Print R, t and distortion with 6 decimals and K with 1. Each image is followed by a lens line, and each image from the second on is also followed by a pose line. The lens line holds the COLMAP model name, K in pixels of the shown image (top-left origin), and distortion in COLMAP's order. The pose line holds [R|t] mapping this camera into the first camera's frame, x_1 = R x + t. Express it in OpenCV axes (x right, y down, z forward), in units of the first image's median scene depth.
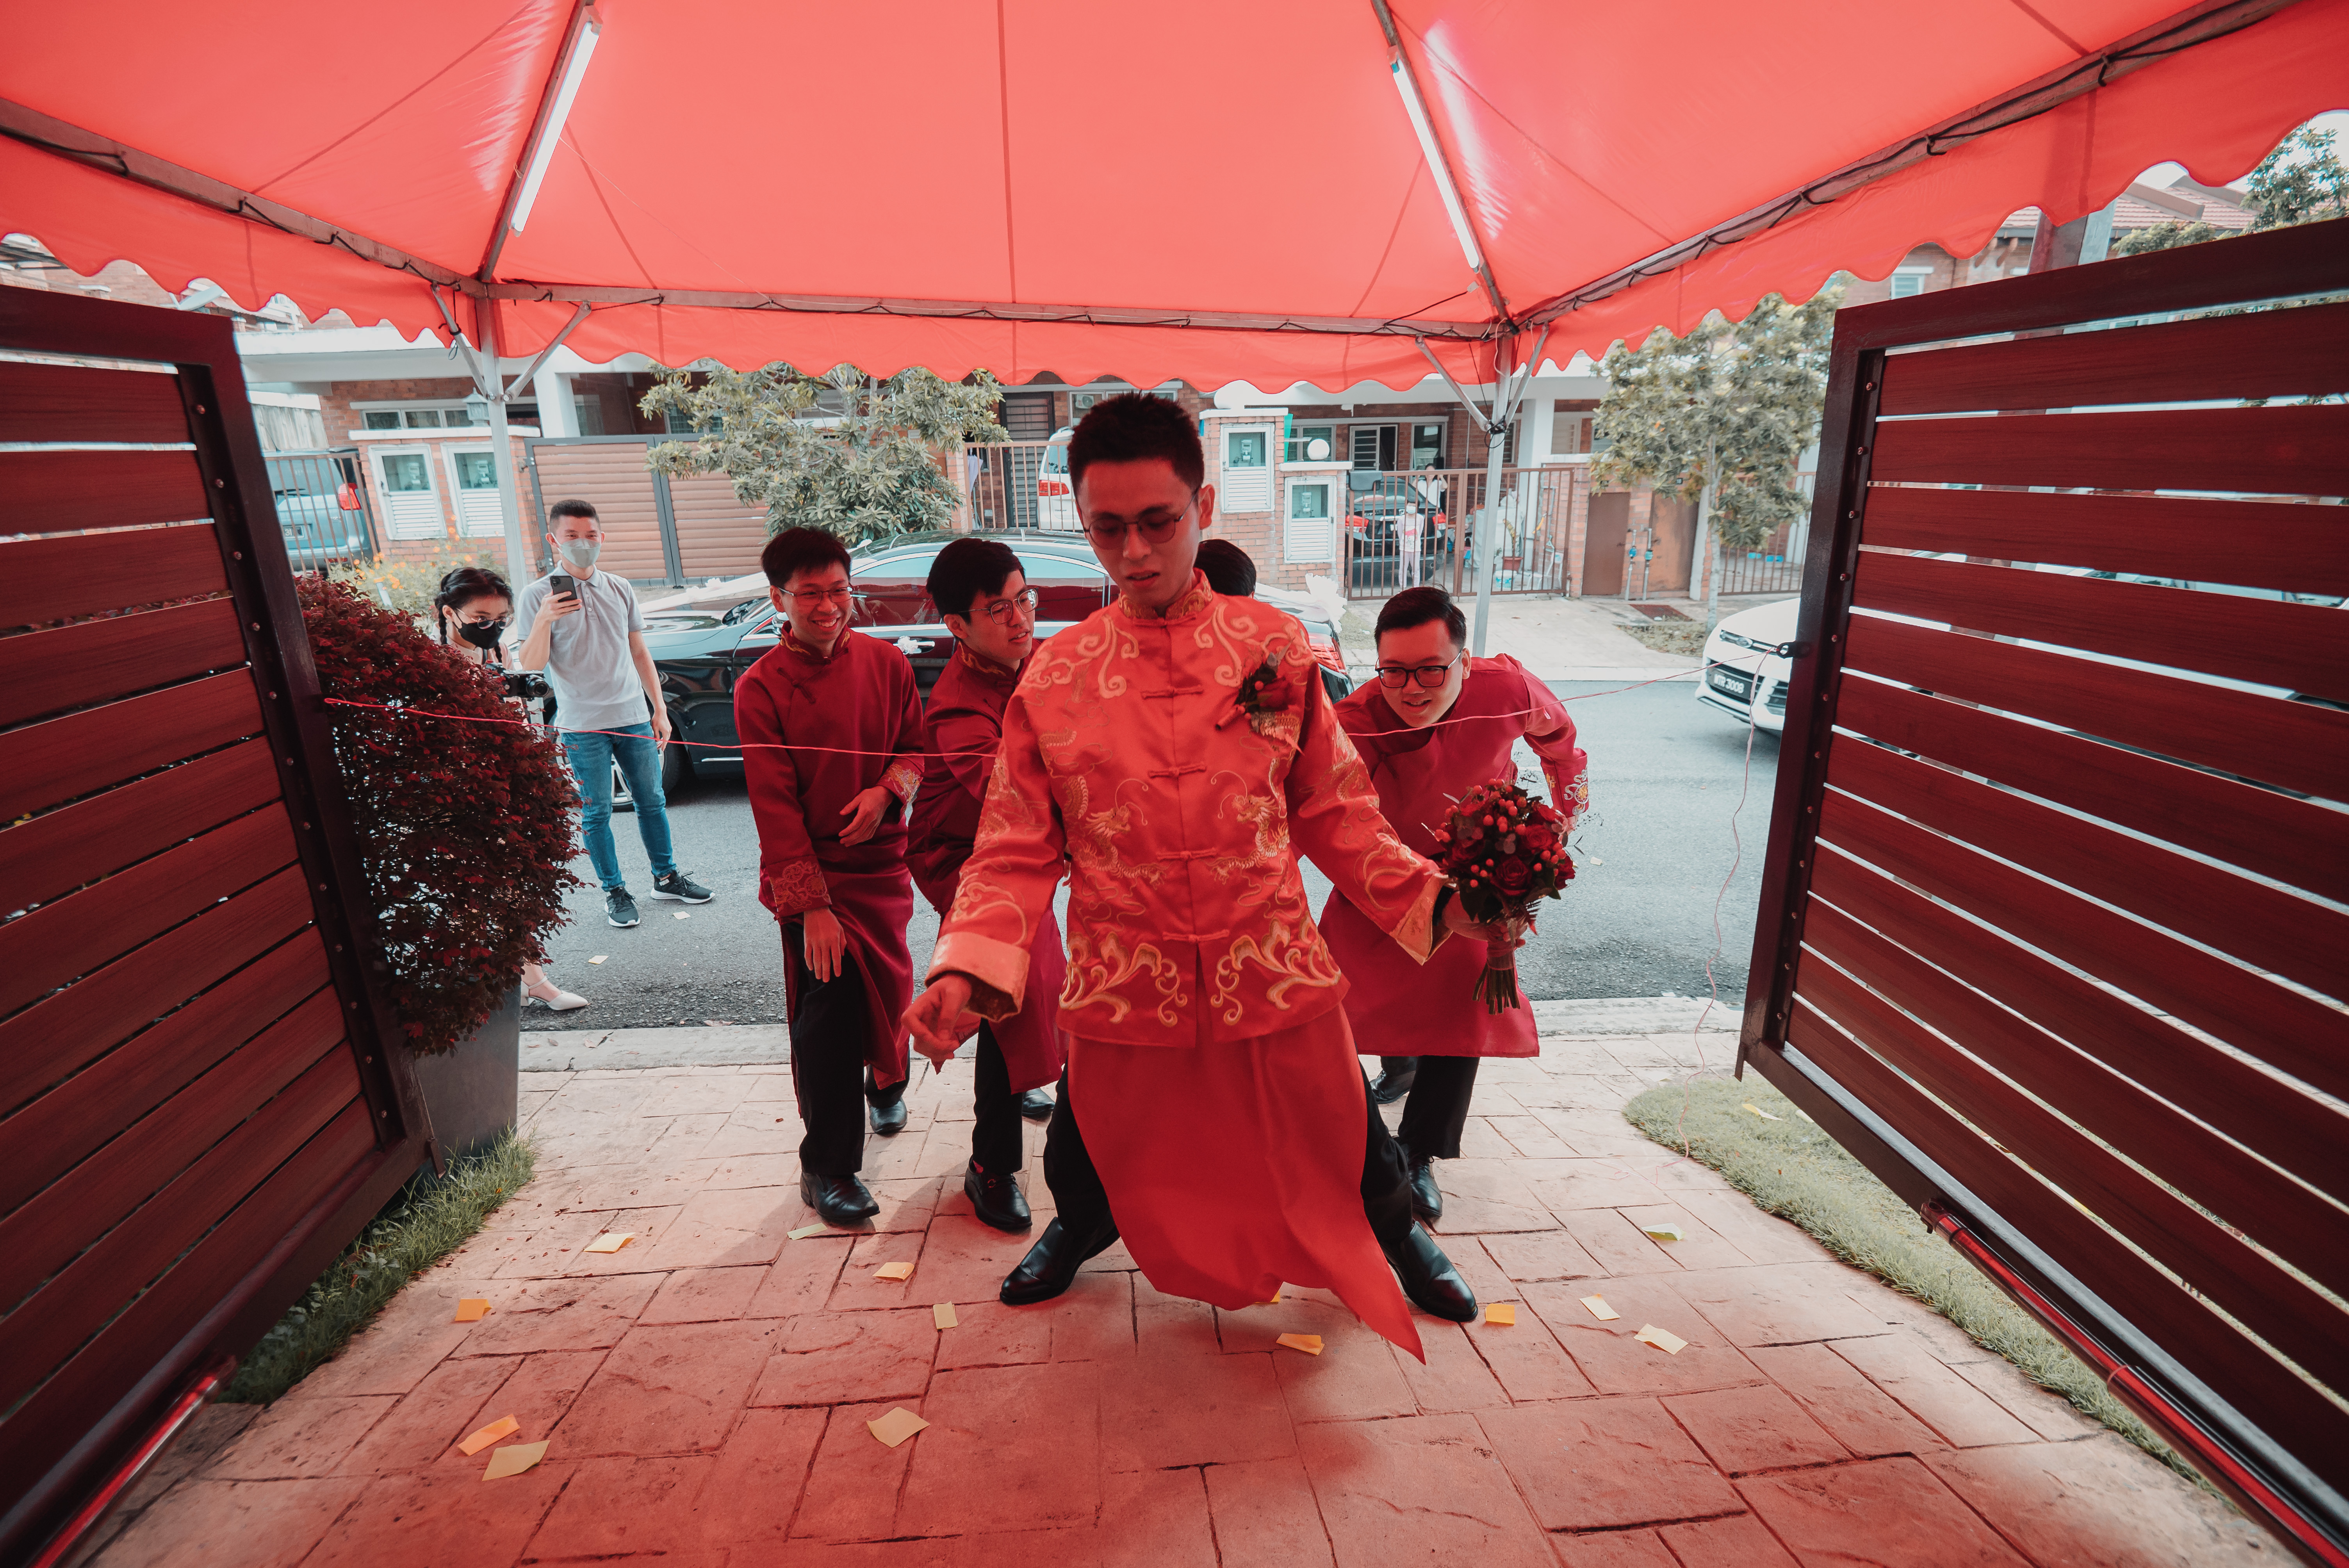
lens RADIAL K [[1095.9, 0, 1174.5], [0, 1095.9, 784.0], [0, 0, 1]] dist [-0.015474, -0.000038]
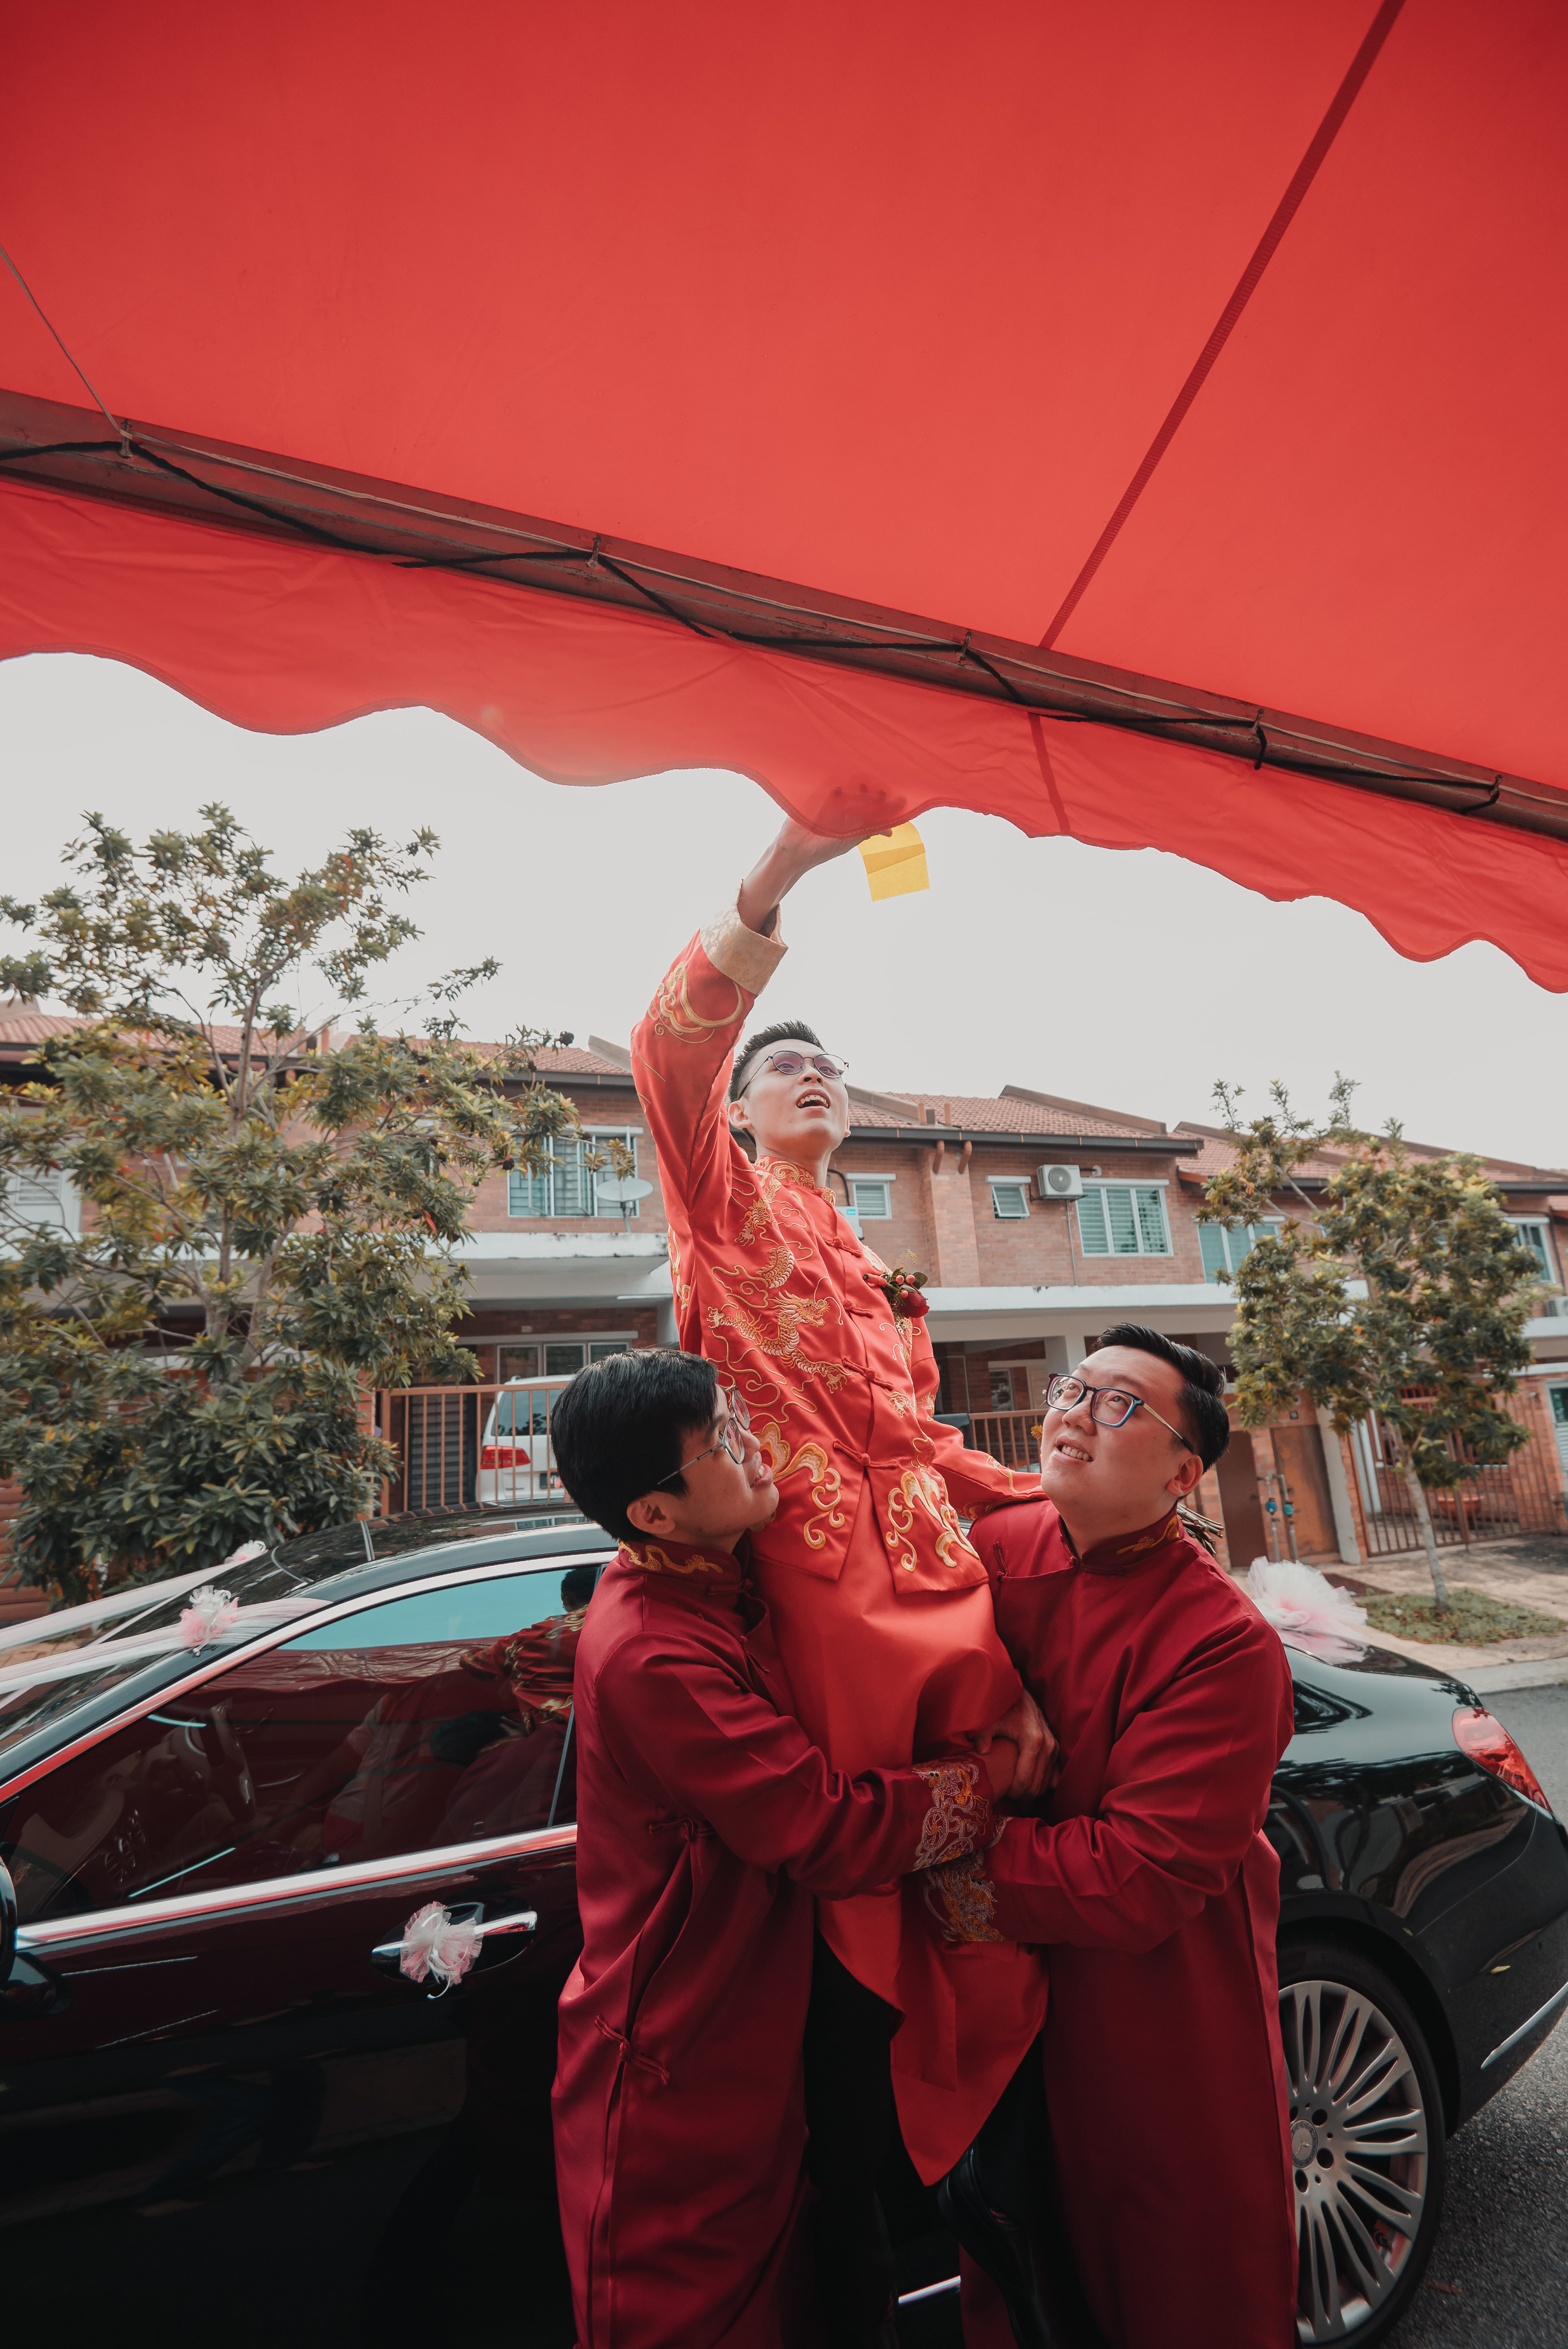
lens RADIAL K [[1095.9, 0, 784.0], [0, 1095.9, 1174.5], [0, 0, 1]] dist [-0.015474, -0.000038]
pose [[0.973327, 0.018090, 0.228709, -0.135081], [0.100369, 0.862851, -0.495393, -0.088486], [-0.206303, 0.505134, 0.838020, 0.402978]]
